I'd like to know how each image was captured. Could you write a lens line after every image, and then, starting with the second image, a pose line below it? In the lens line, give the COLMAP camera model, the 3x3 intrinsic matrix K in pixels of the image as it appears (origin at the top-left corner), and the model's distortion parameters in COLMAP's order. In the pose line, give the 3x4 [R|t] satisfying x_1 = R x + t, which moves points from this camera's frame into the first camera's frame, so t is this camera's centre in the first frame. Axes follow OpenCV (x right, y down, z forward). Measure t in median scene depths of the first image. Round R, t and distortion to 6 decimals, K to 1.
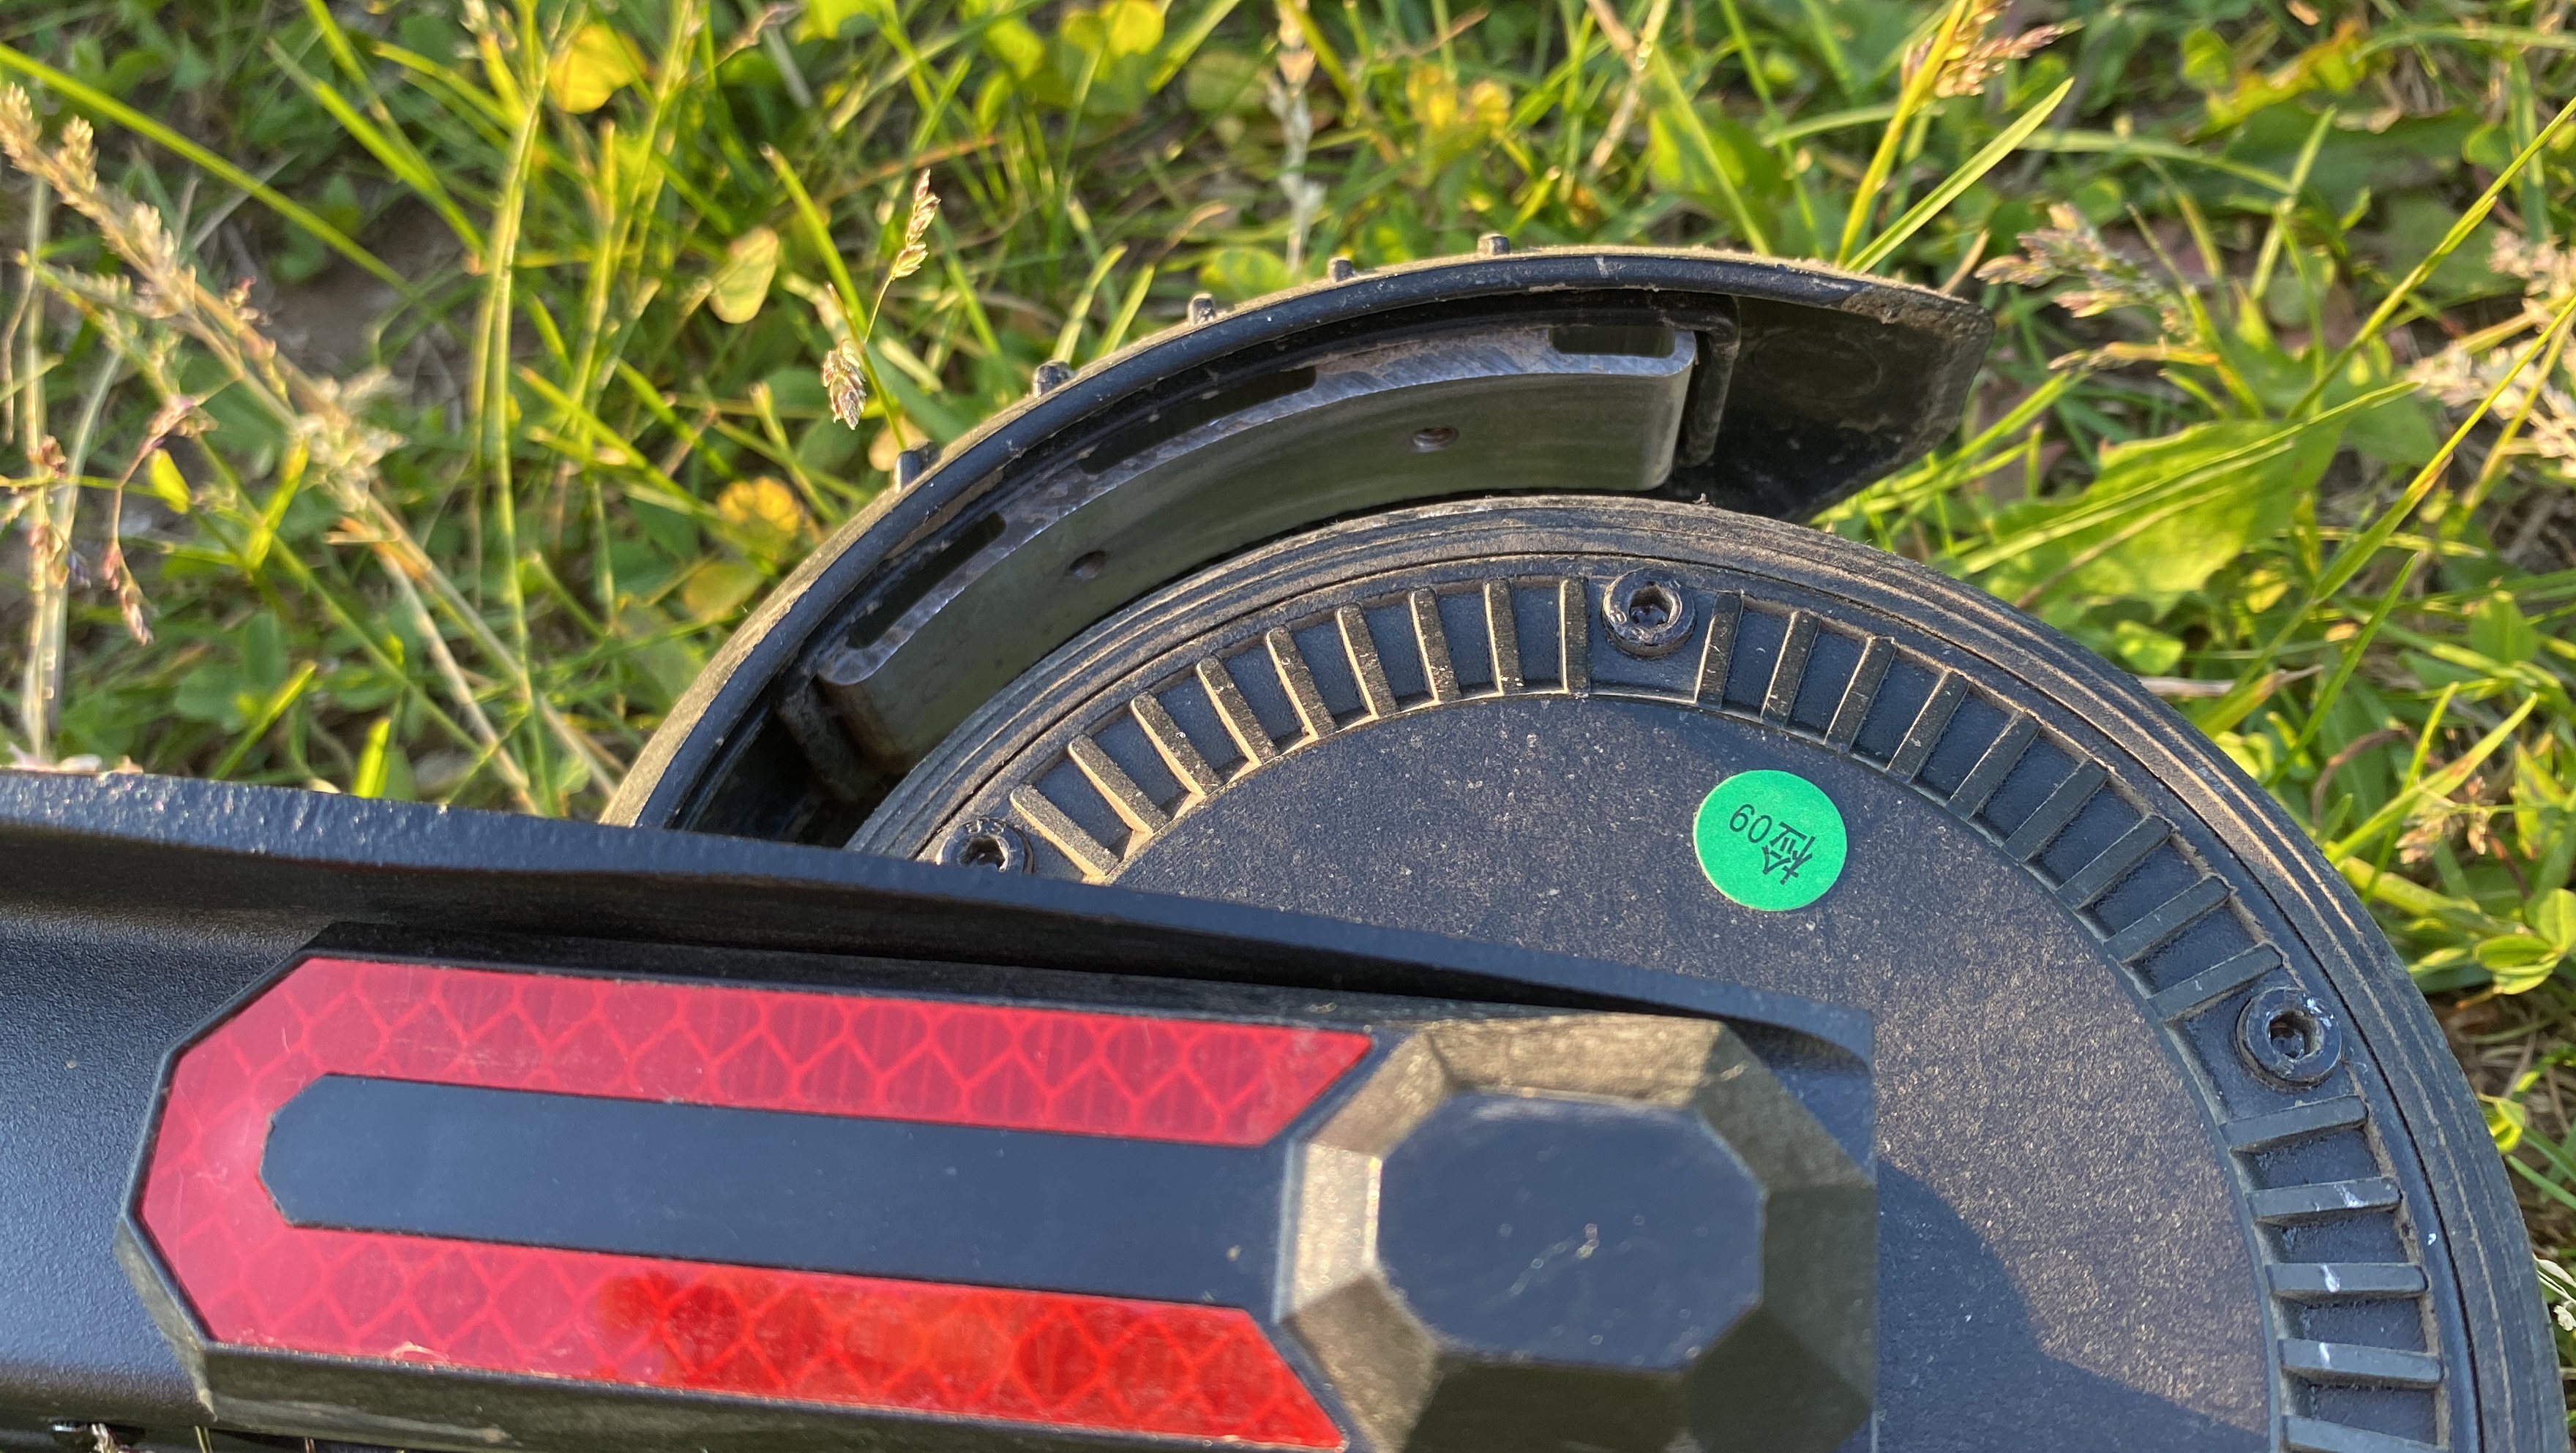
lens RADIAL K [[2260.7, 0, 1288.0], [0, 2260.7, 726.5], [0, 0, 1]] dist [0.153849, -0.380059]
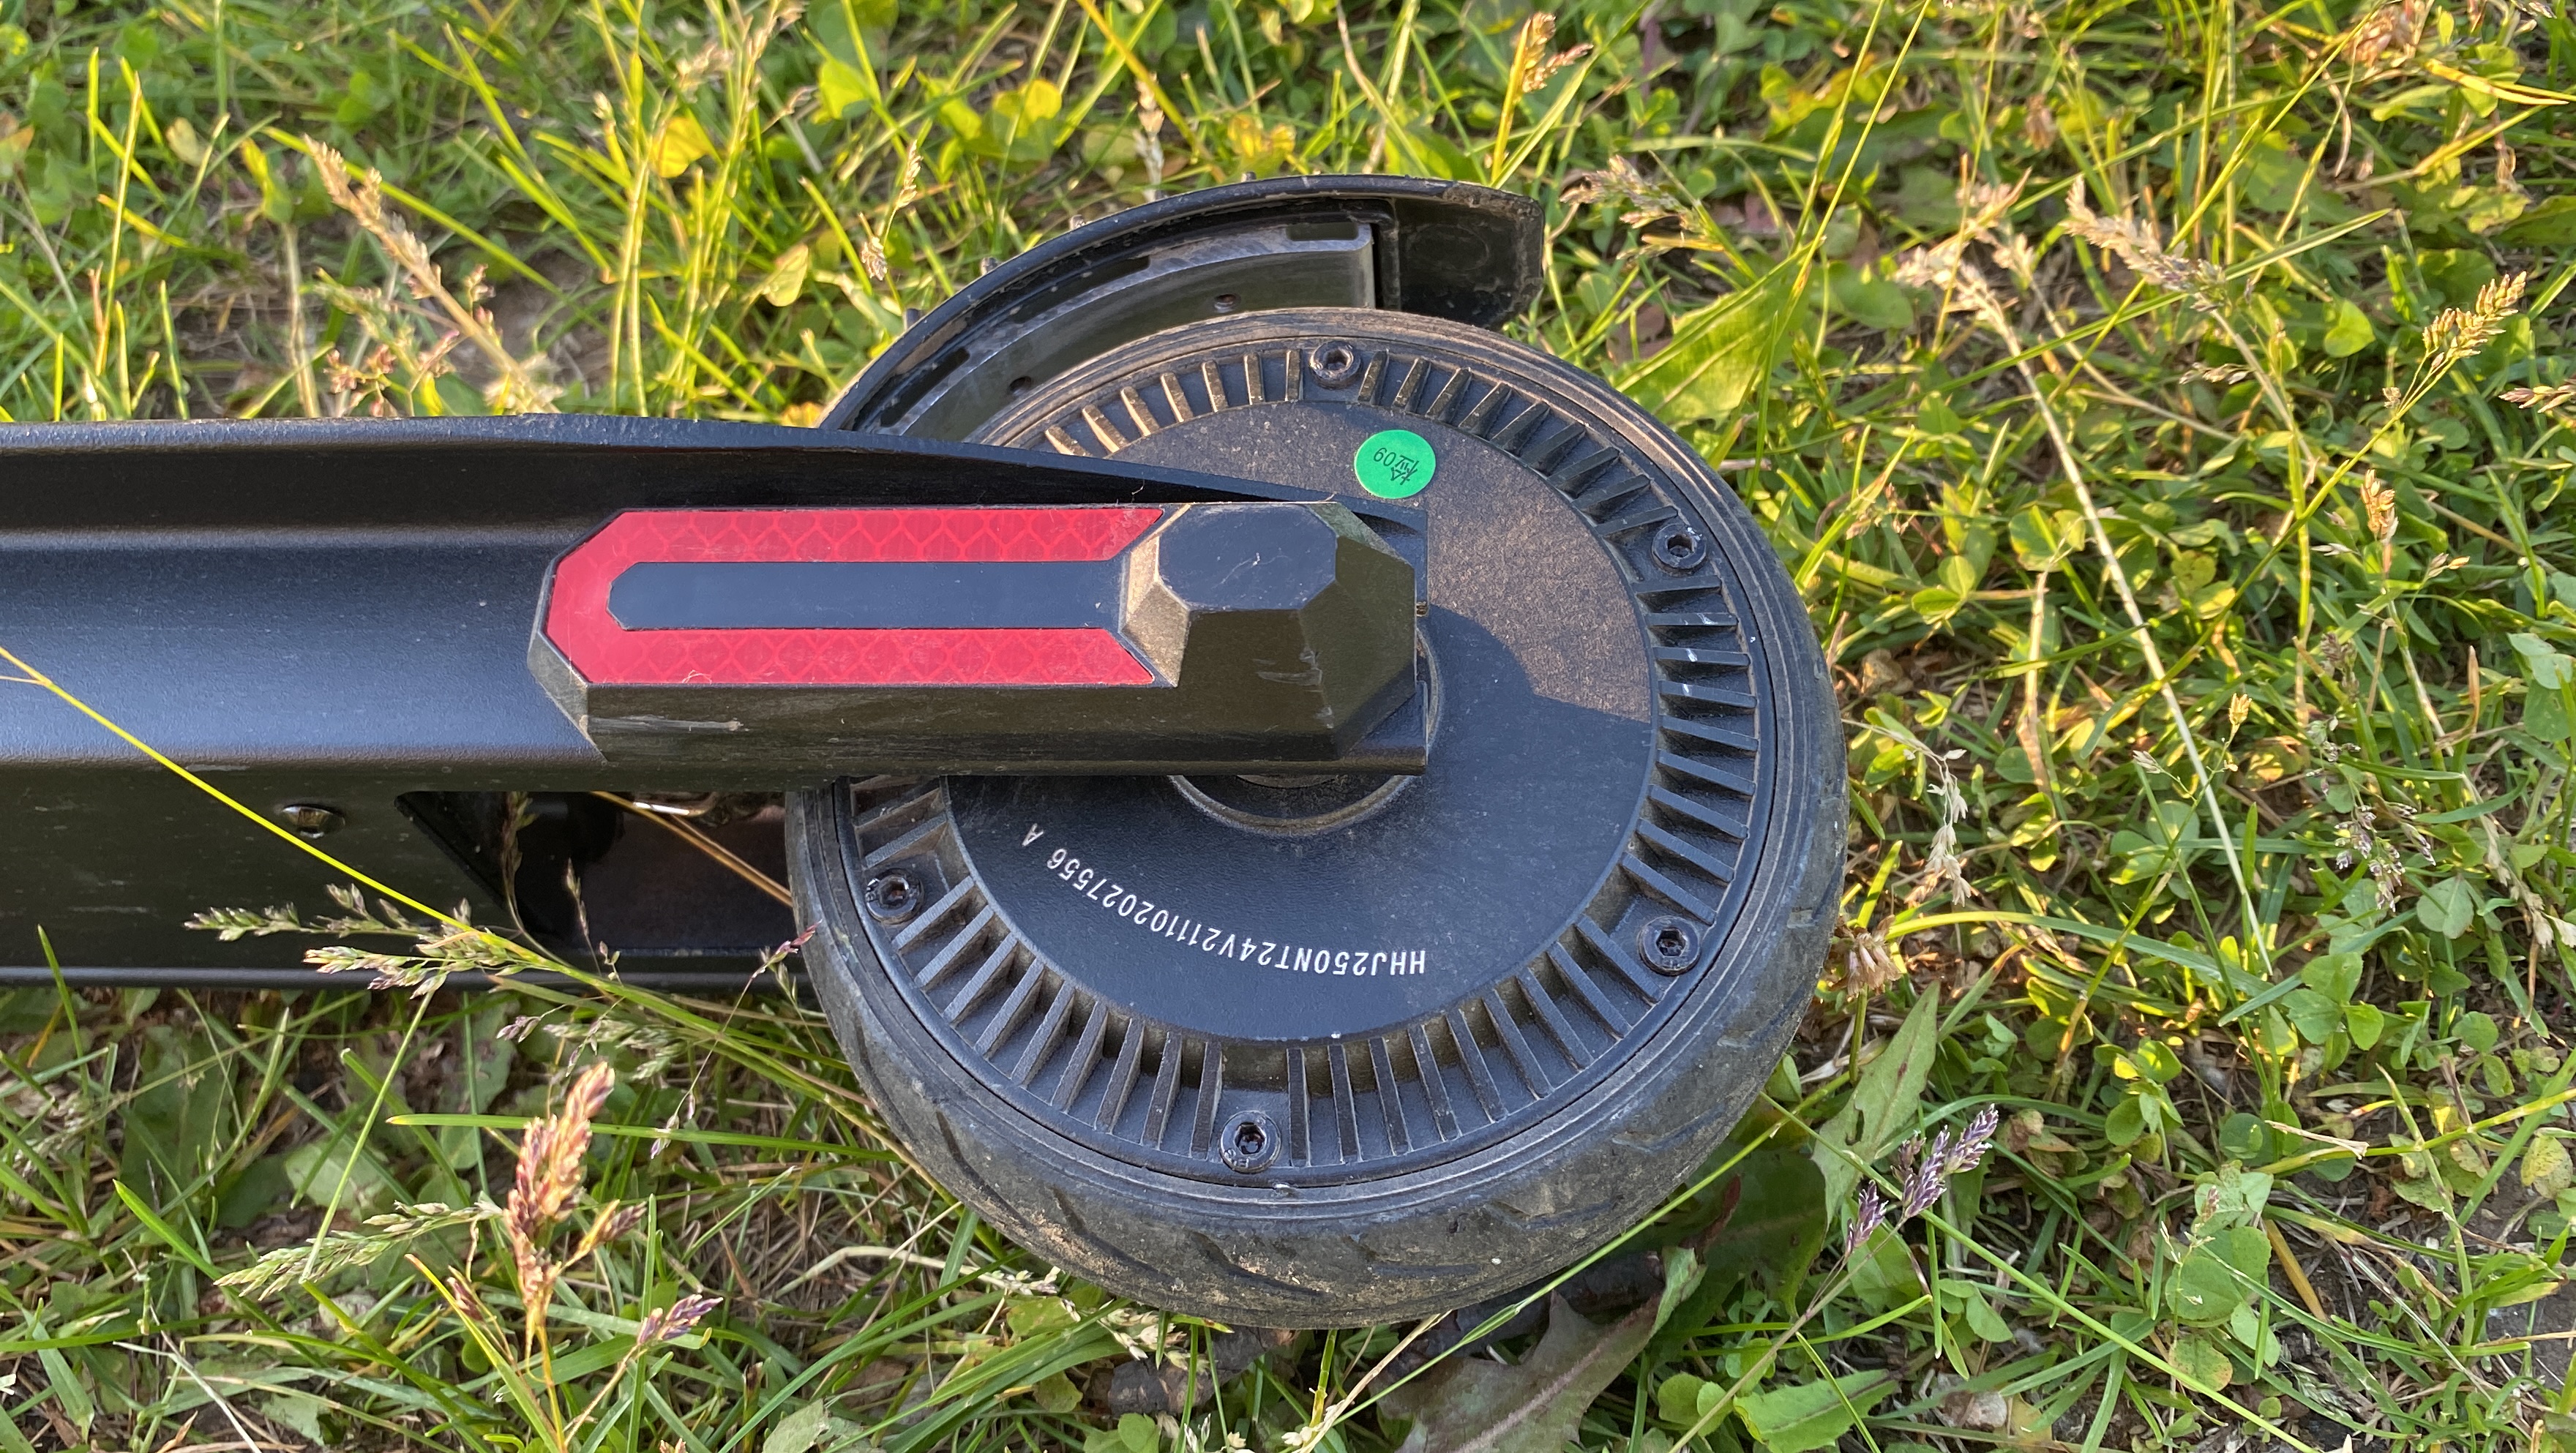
lens RADIAL K [[2367.5, 0, 1288.0], [0, 2367.5, 726.5], [0, 0, 1]] dist [0.350368, -1.209233]
pose [[0.998350, -0.057064, 0.006381, 0.084508], [0.057413, 0.993679, -0.096462, 0.369173], [-0.000836, 0.096670, 0.995316, -0.747531]]
